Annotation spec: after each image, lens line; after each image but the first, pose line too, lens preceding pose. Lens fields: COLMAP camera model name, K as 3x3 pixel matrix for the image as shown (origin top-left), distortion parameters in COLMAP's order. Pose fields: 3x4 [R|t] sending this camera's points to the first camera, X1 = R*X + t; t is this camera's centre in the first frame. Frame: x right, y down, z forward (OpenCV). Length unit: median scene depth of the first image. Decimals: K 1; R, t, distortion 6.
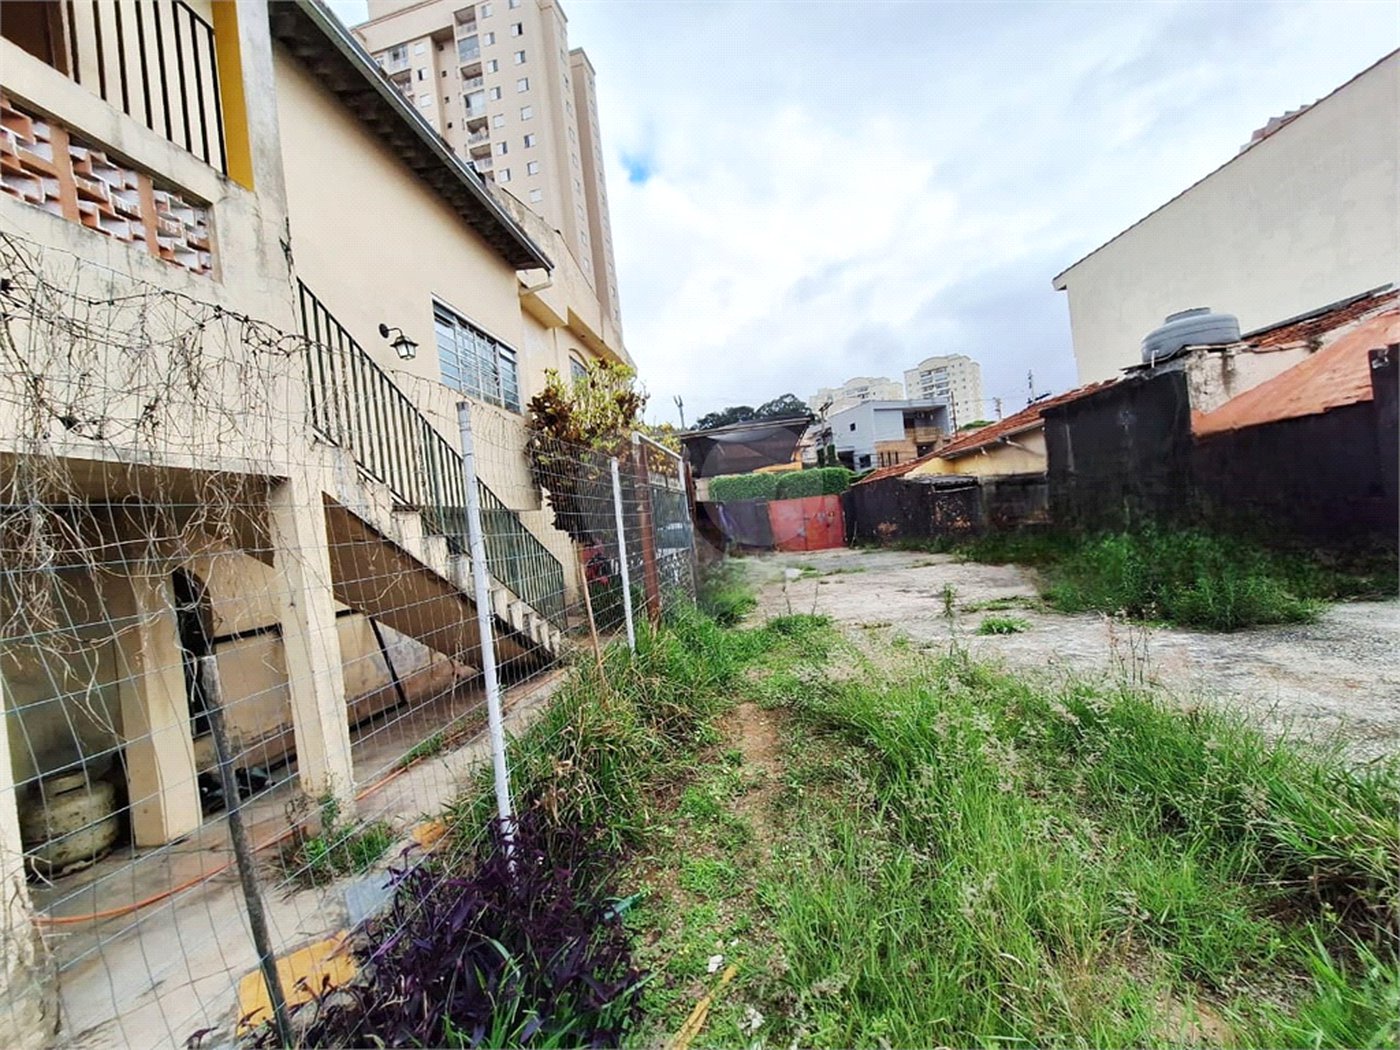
lens RADIAL K [[553.1, 0, 710.1], [0, 553.1, 529.0], [0, 0, 1]] dist [-0.003322, 0.002945]
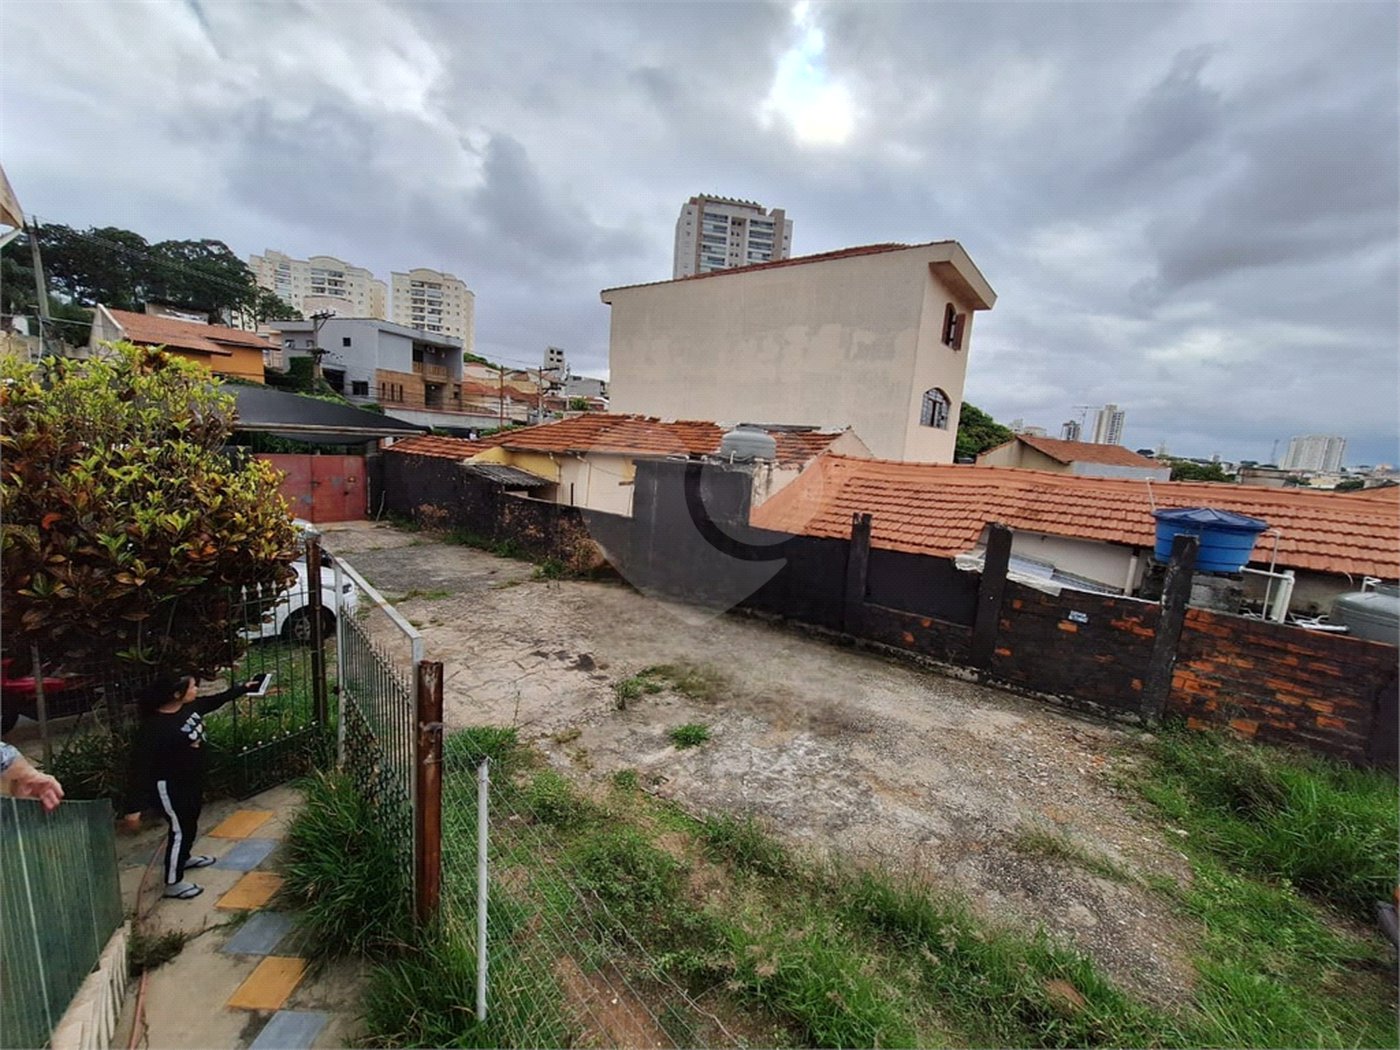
lens RADIAL K [[553.1, 0, 711.6], [0, 553.1, 528.8], [0, 0, 1]] dist [-0.003322, 0.002945]
pose [[0.618497, 0.031475, 0.785157, -0.231291], [-0.134921, 0.988612, 0.066651, -0.209684], [-0.774117, -0.147158, 0.615700, 0.199880]]
